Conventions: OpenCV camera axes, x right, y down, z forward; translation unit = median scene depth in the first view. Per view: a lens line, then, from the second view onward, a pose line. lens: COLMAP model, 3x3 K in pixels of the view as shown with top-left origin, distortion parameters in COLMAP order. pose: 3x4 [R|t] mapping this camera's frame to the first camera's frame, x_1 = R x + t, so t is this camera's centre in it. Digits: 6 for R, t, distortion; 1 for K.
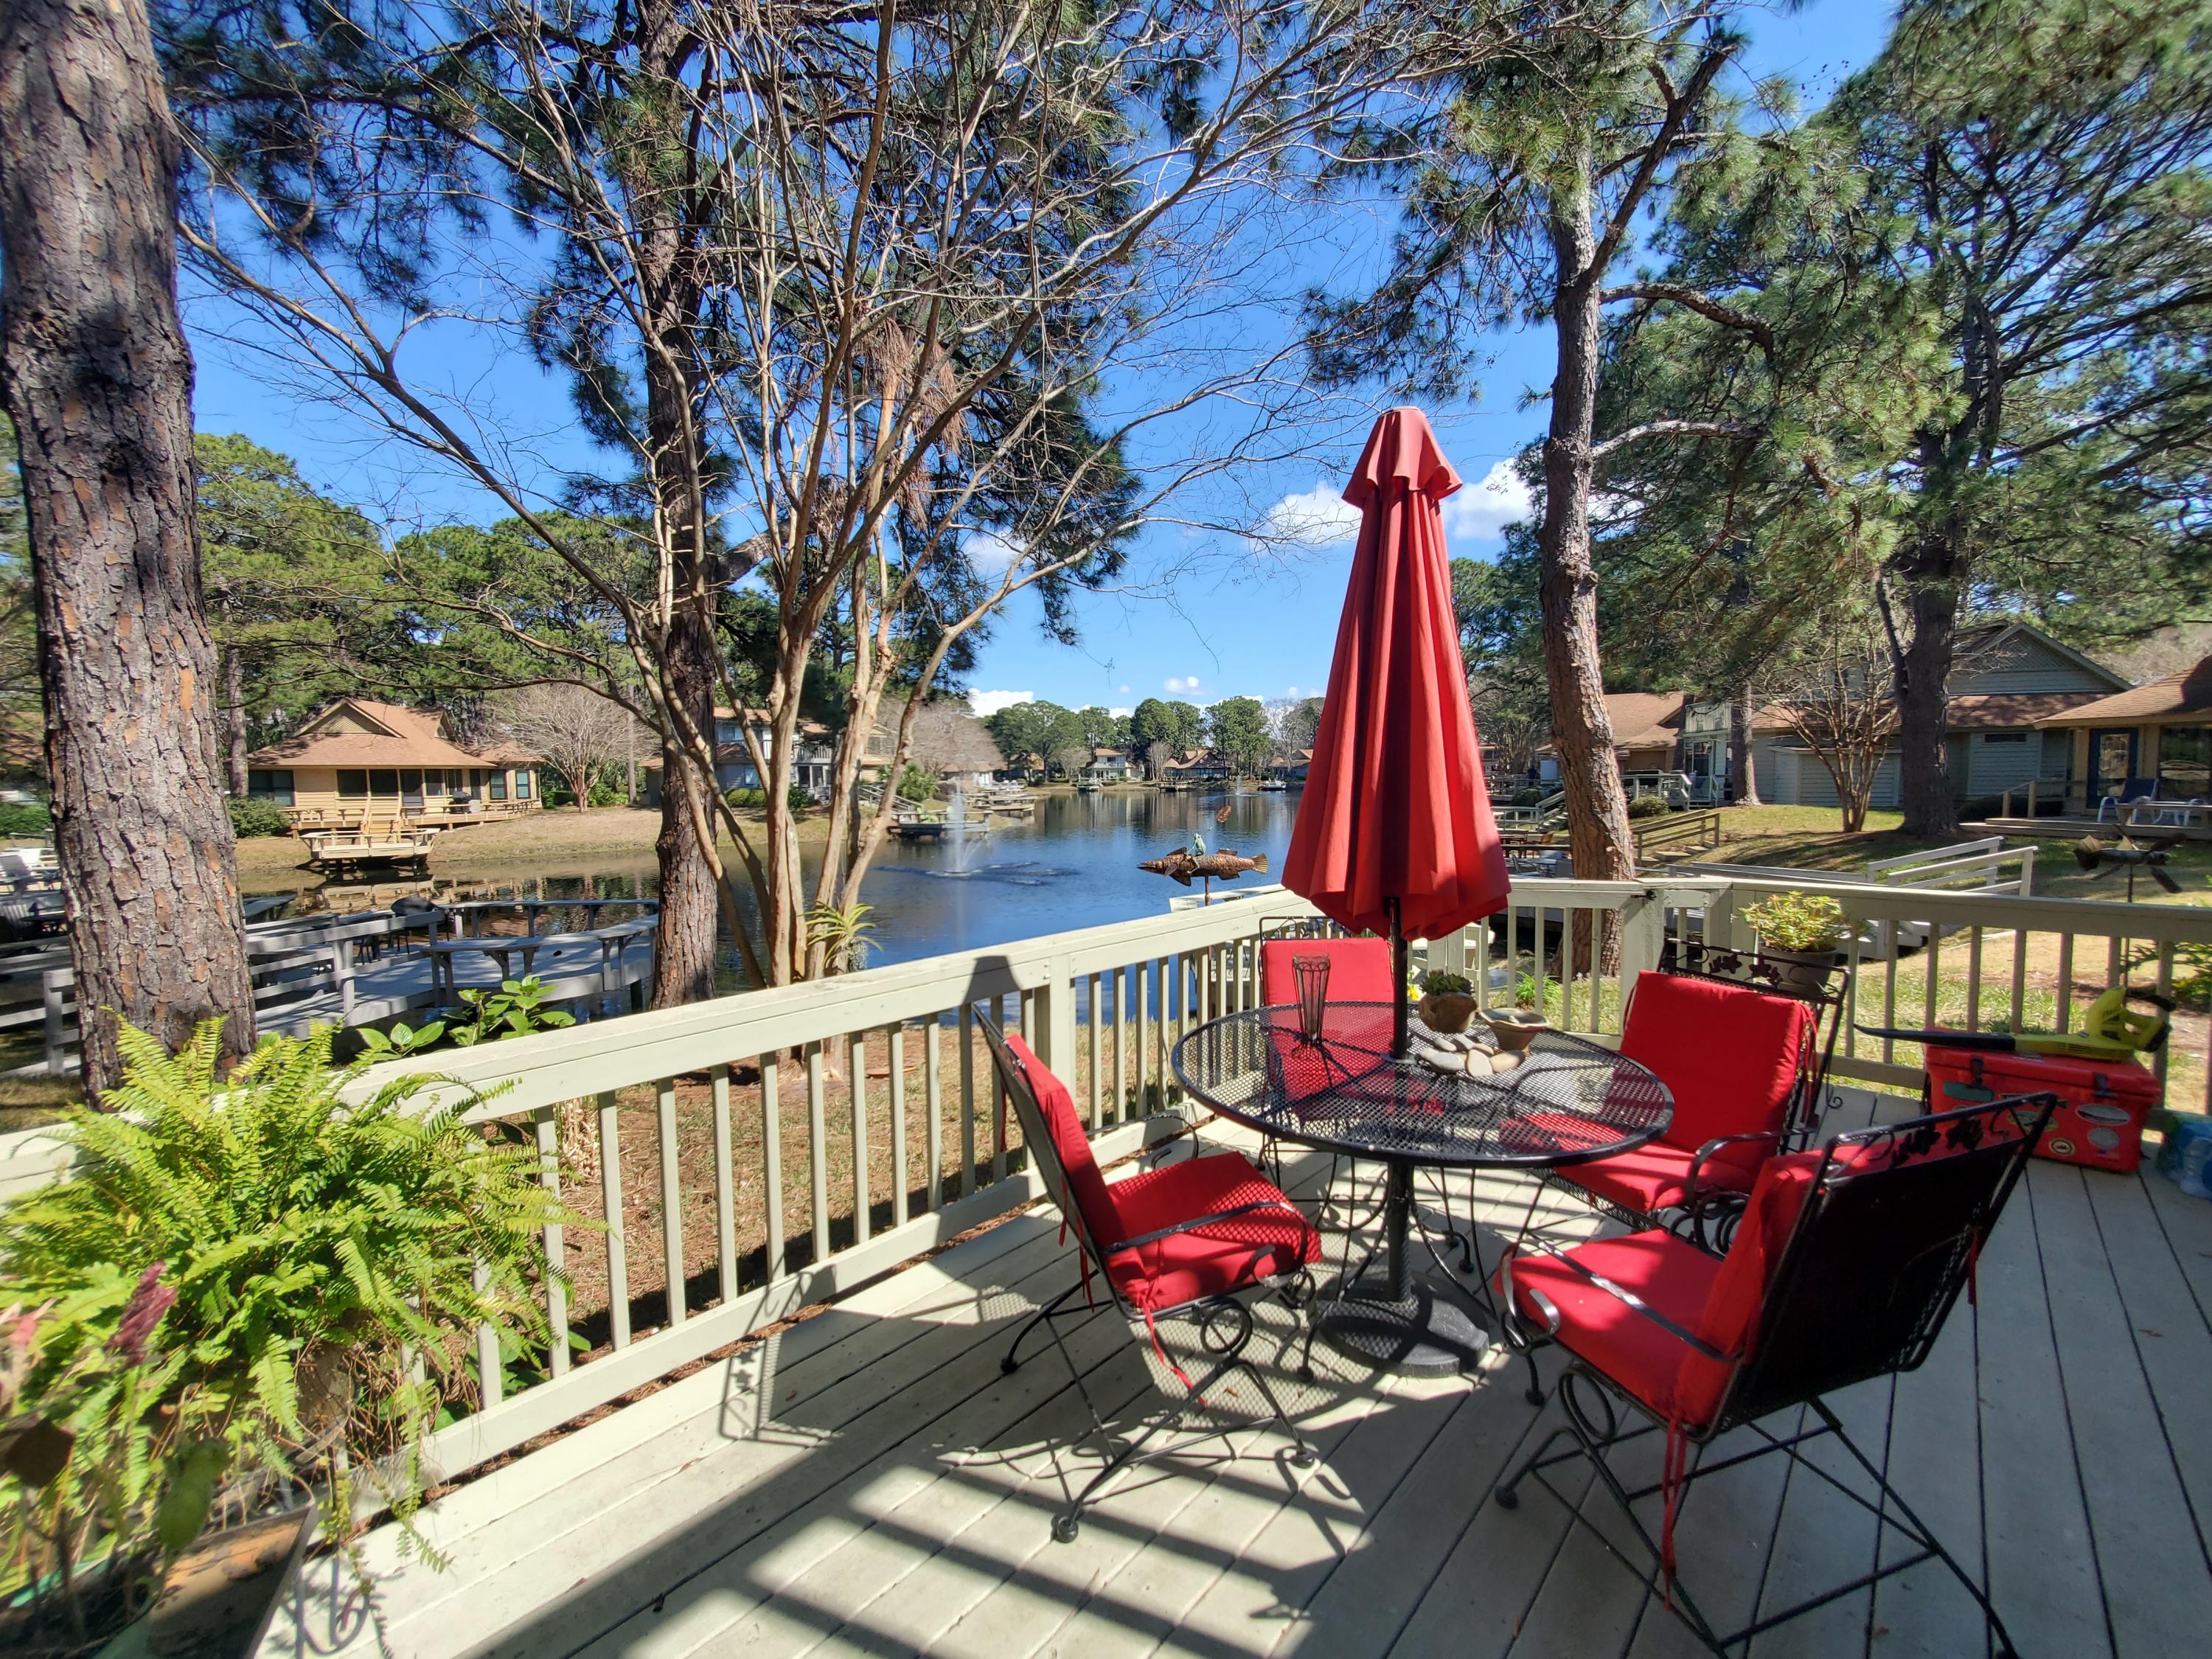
lens RADIAL K [[873.6, 0, 1104.7], [0, 873.6, 837.5], [0, 0, 1]] dist [0.006009, -0.004494]
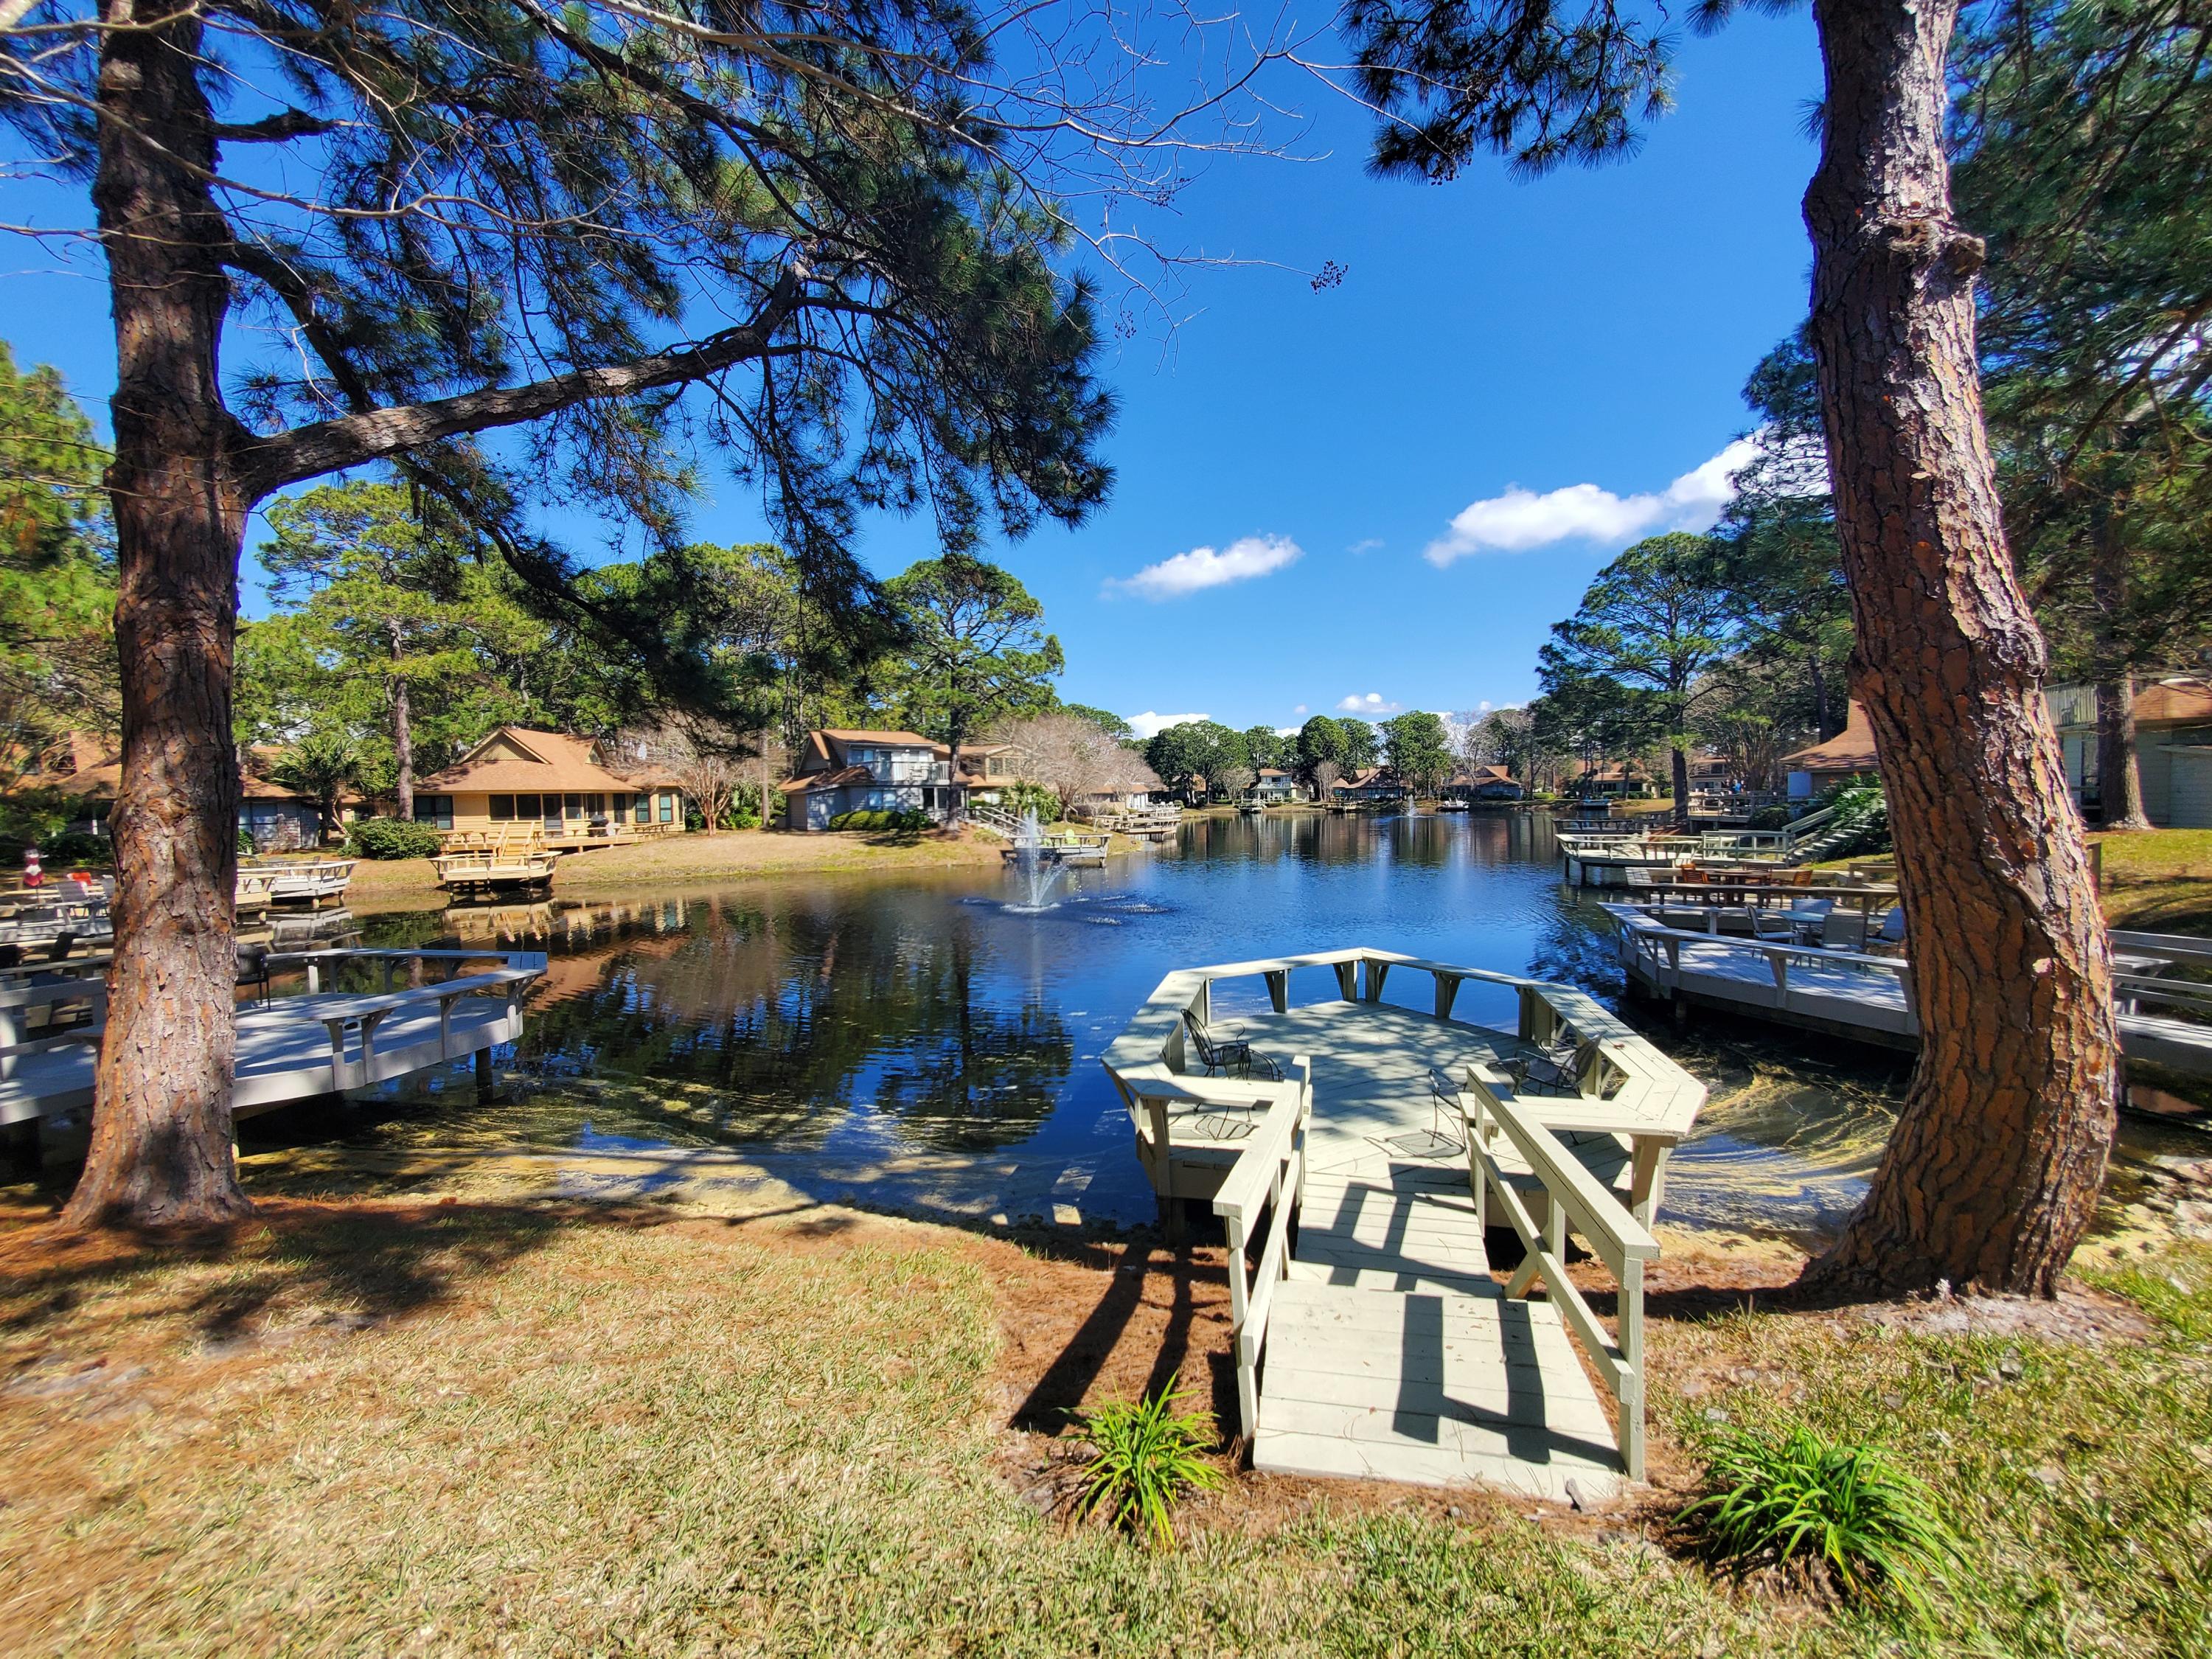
lens RADIAL K [[873.6, 0, 1104.7], [0, 873.6, 837.5], [0, 0, 1]] dist [0.006009, -0.004494]
pose [[0.980570, 0.002166, -0.196155, 0.044989], [-0.007090, 0.999677, -0.024406, -0.004773], [0.196039, 0.025322, 0.980269, 0.095688]]
